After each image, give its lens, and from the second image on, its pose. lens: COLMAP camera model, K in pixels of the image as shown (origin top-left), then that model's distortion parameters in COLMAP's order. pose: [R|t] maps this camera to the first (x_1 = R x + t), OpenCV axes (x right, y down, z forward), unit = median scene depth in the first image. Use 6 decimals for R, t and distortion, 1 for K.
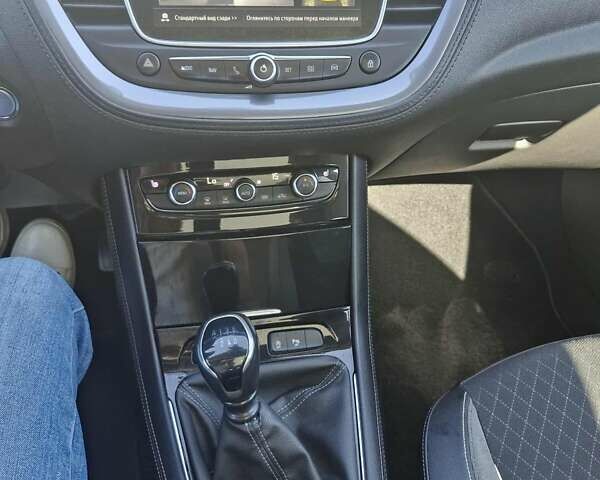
lens RADIAL K [[550.4, 0, 300.0], [0, 550.4, 240.0], [0, 0, 1]] dist [0.040890, -0.000396]
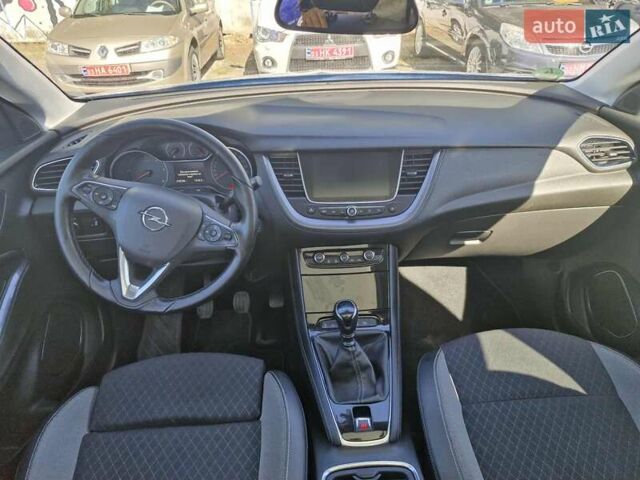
lens RADIAL K [[548.4, 0, 320.0], [0, 548.4, 240.0], [0, 0, 1]] dist [-0.001400, -0.000448]
pose [[0.994857, -0.001831, -0.101271, 0.045189], [-0.019166, 0.978372, -0.205964, 0.354007], [0.099458, 0.206845, 0.973305, -1.471682]]
